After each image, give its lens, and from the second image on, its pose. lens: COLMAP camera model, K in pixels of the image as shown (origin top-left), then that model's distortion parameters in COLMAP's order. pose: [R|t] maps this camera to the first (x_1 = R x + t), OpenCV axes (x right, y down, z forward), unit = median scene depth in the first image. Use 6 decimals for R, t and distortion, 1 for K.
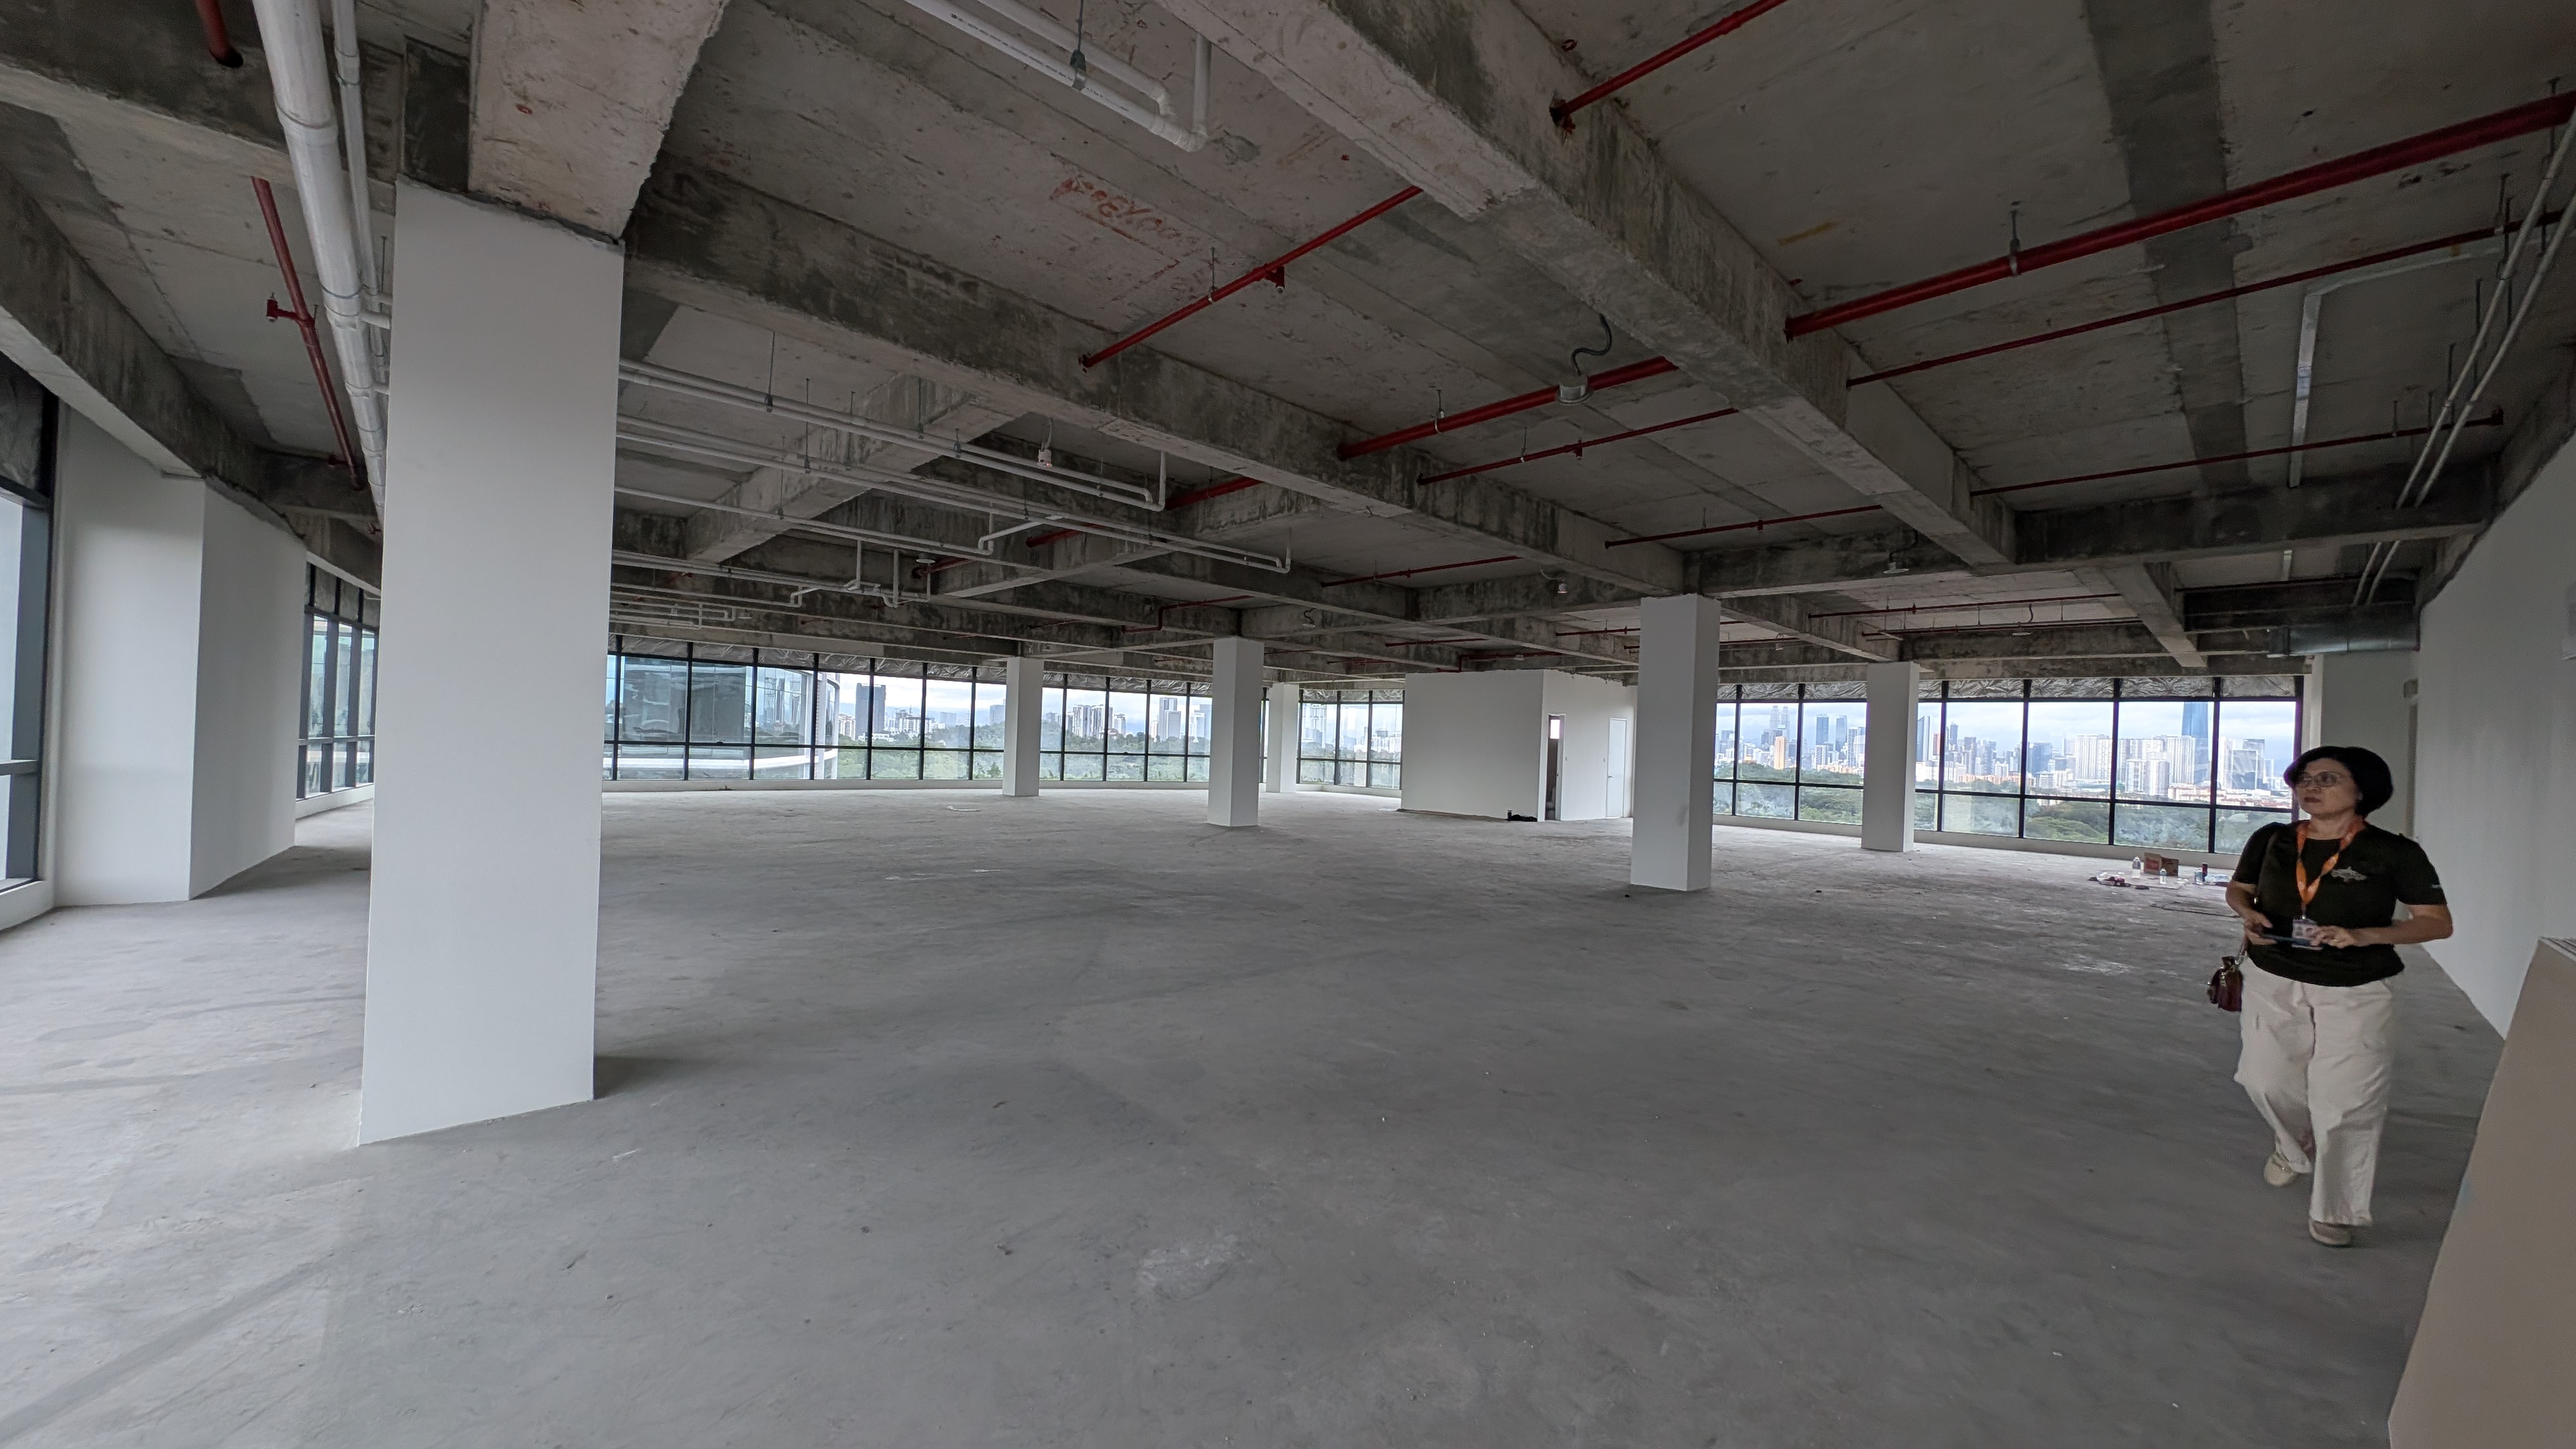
lens RADIAL K [[921.1, 0, 1277.4], [0, 921.1, 742.0], [0, 0, 1]] dist [0.007513, -0.002988]
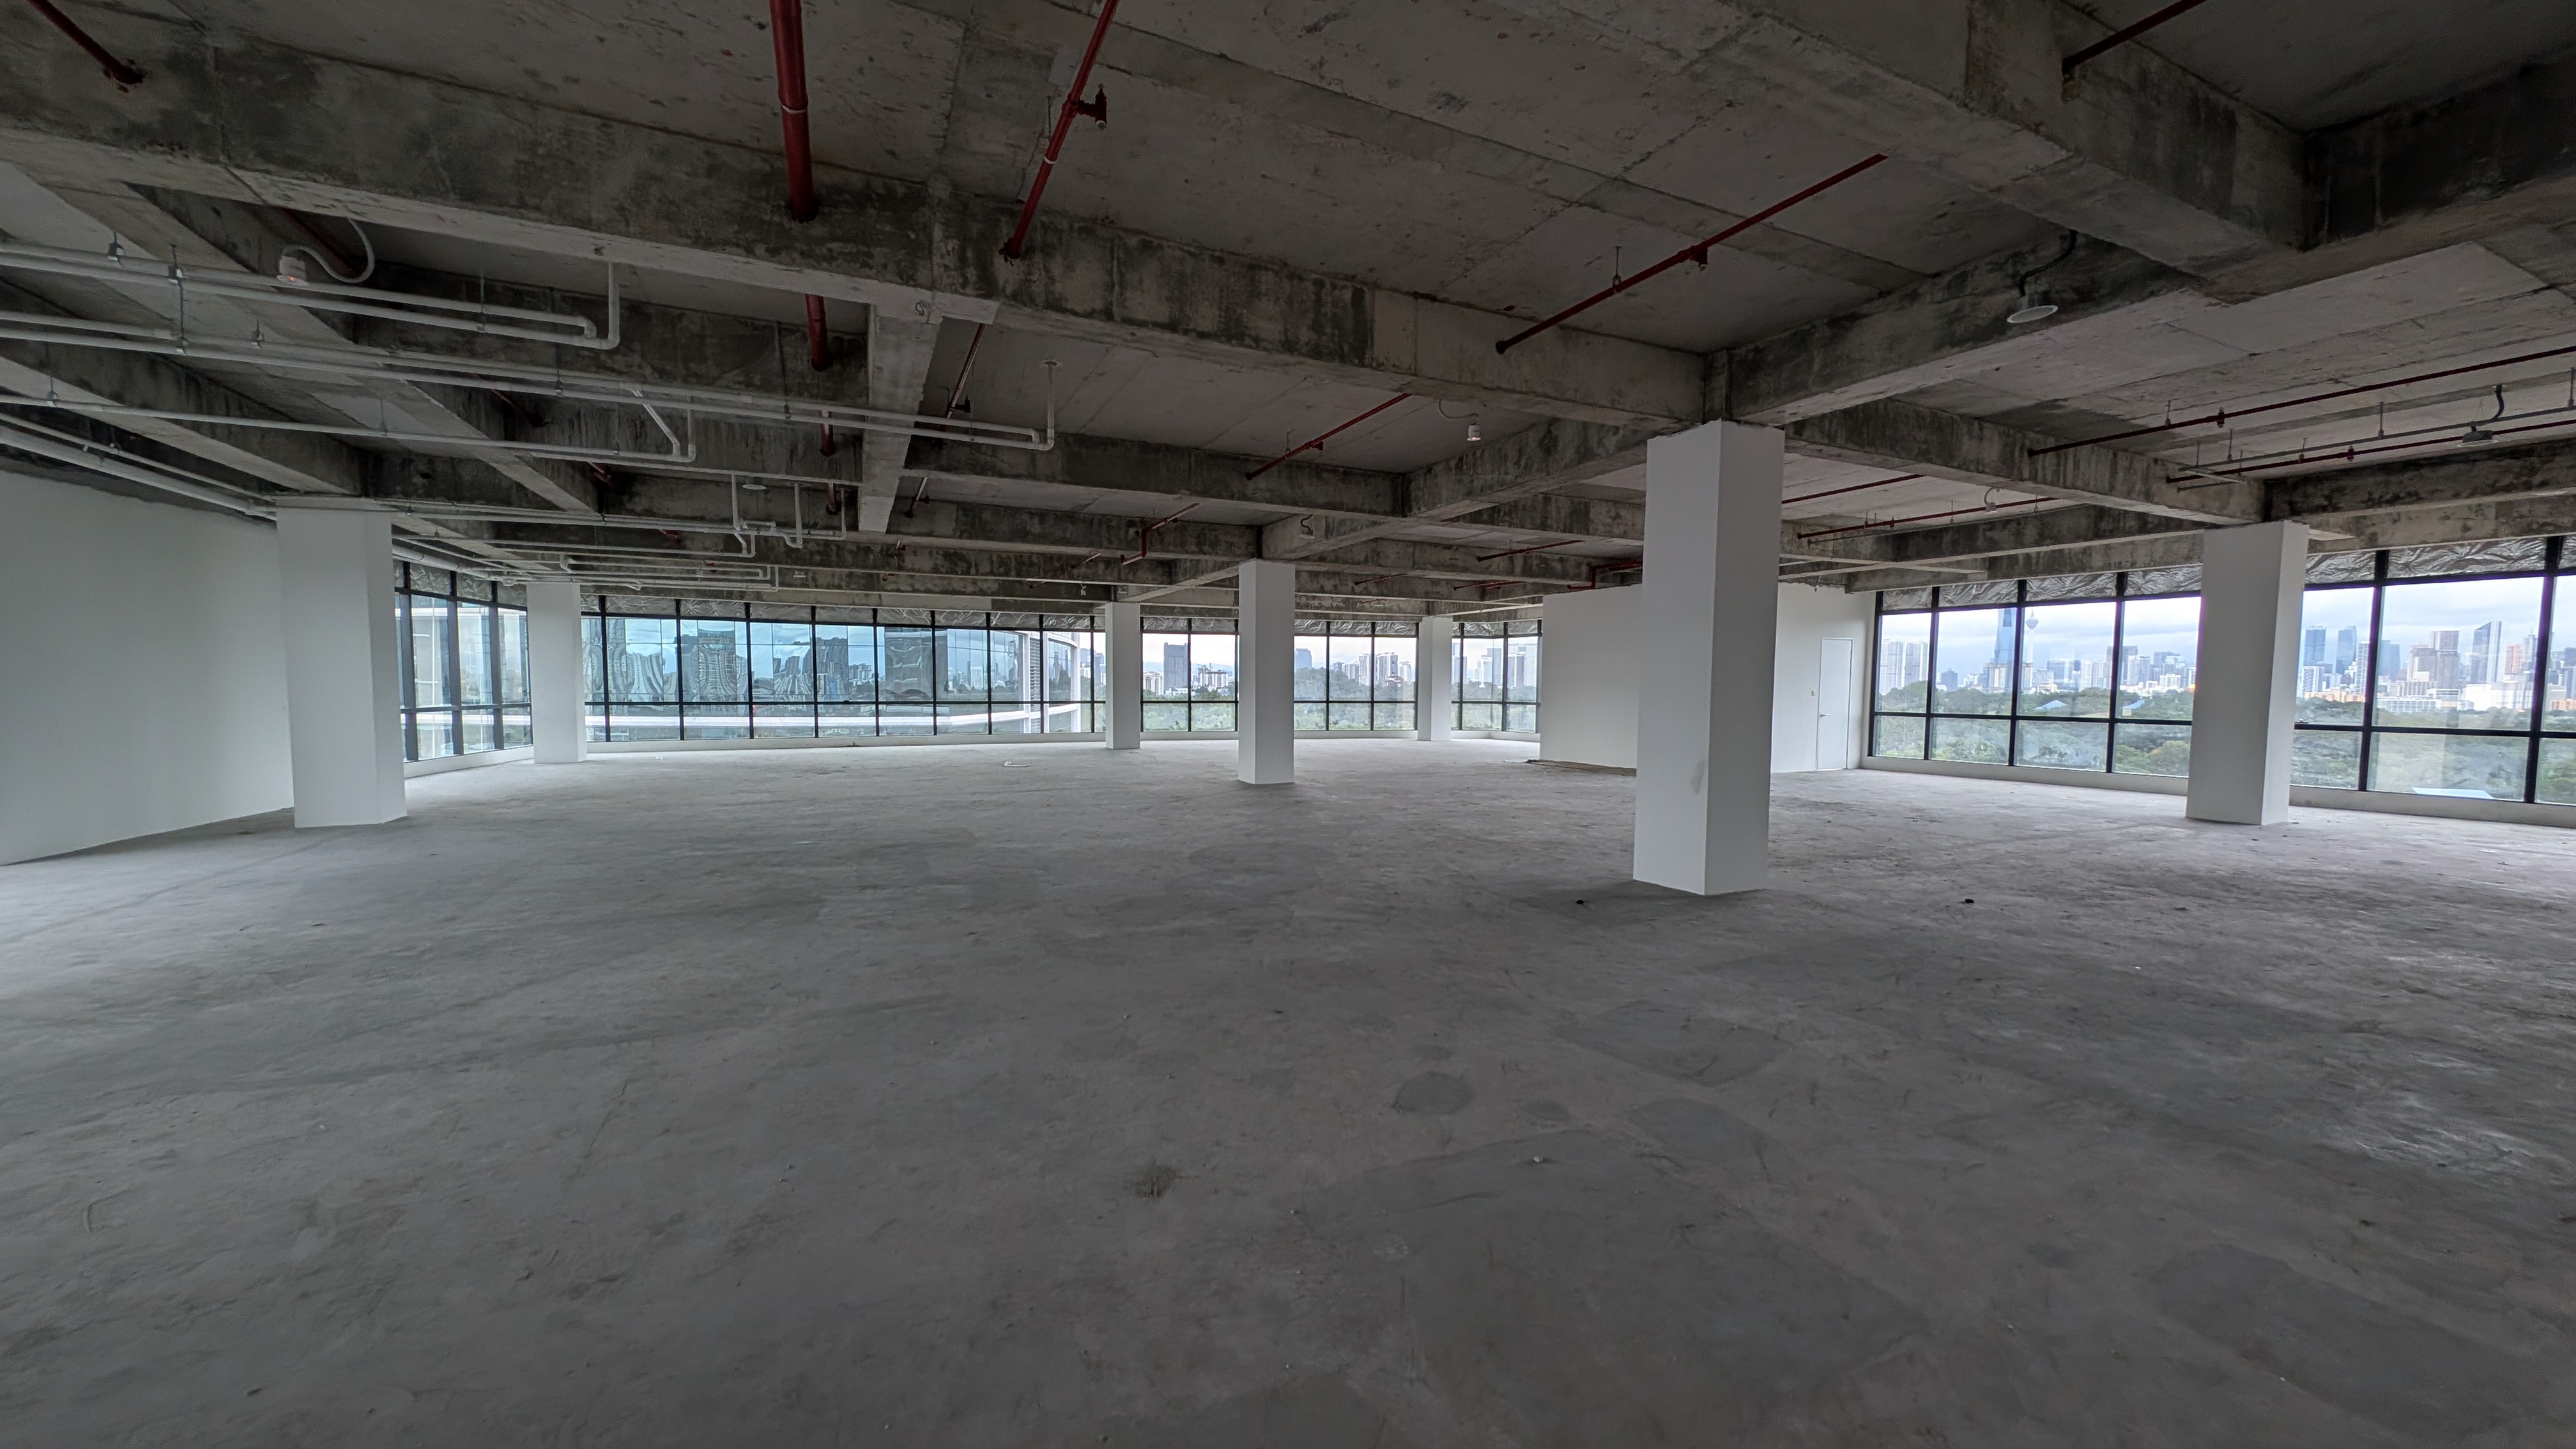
lens RADIAL K [[921.1, 0, 1280.7], [0, 921.1, 737.2], [0, 0, 1]] dist [0.007513, -0.002988]
pose [[0.952725, -0.014348, -0.303496, 0.378538], [0.030050, 0.998437, 0.047131, 0.014384], [0.302345, -0.054022, 0.951667, 0.327604]]
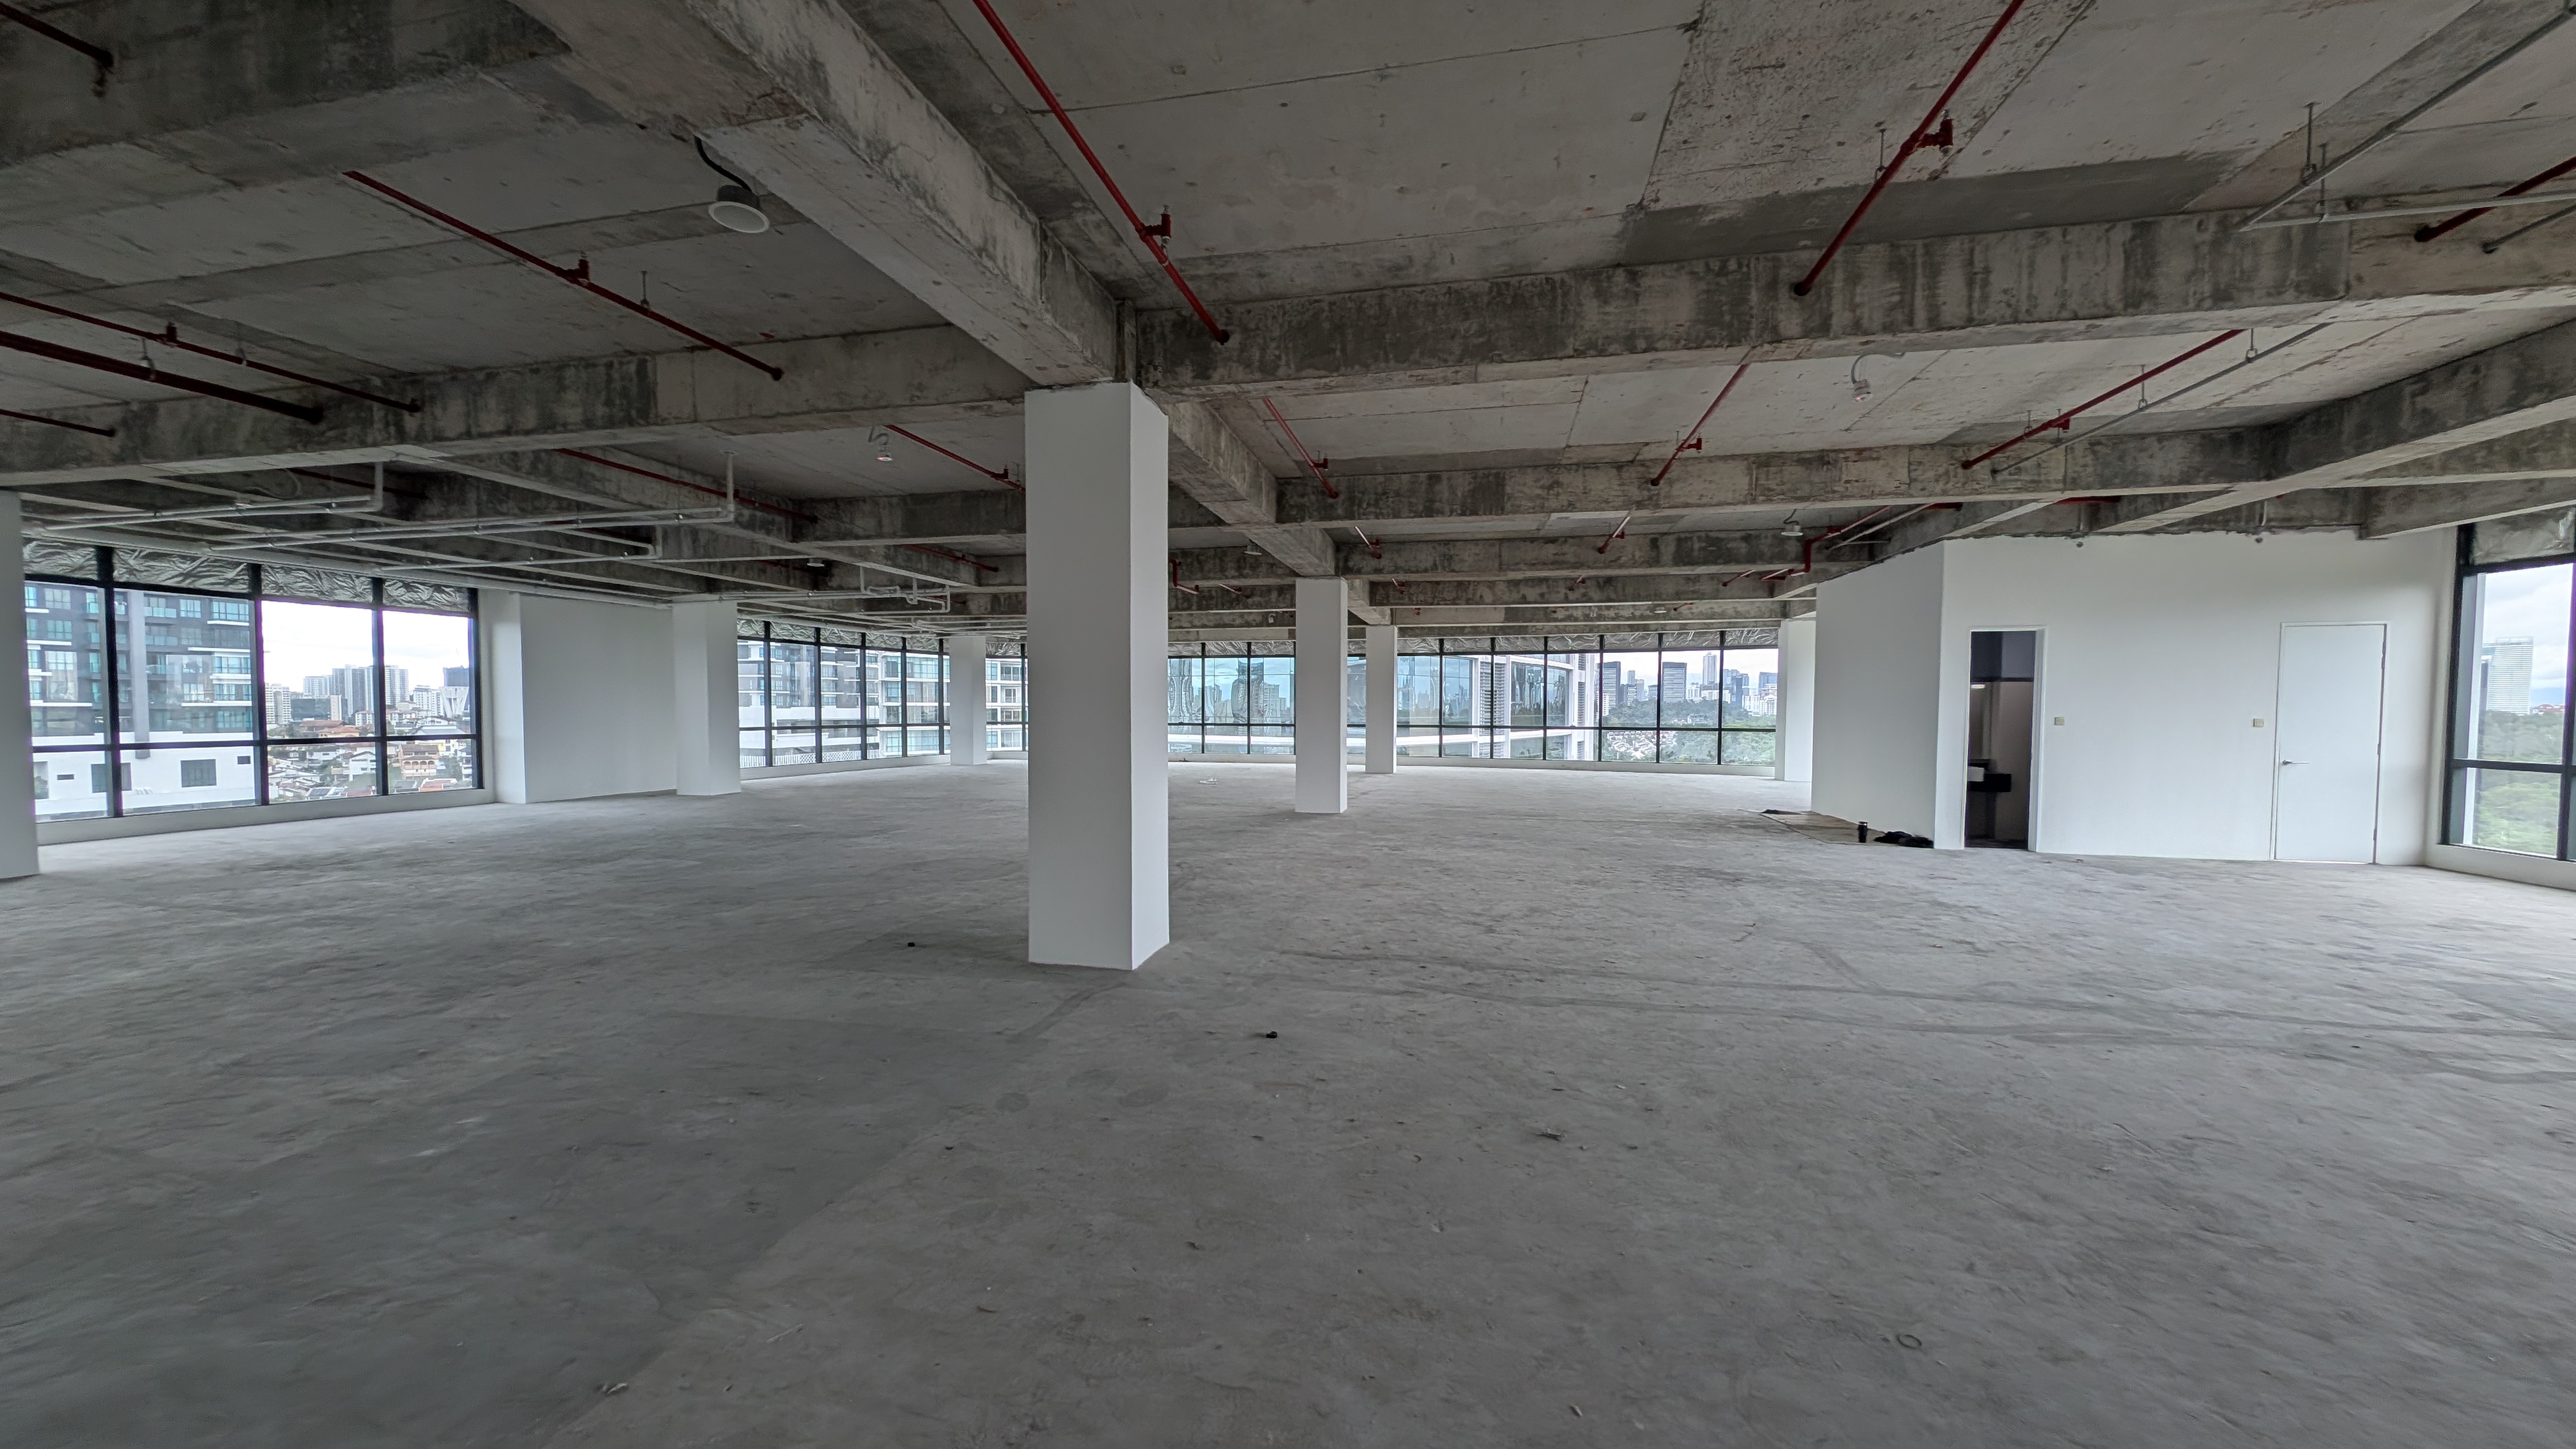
lens RADIAL K [[921.1, 0, 1280.9], [0, 921.1, 742.9], [0, 0, 1]] dist [0.007513, -0.002988]
pose [[0.566172, -0.001048, -0.824286, 1.012585], [0.018284, 0.999769, 0.011287, 0.034619], [0.824084, -0.021462, 0.566060, 0.869591]]
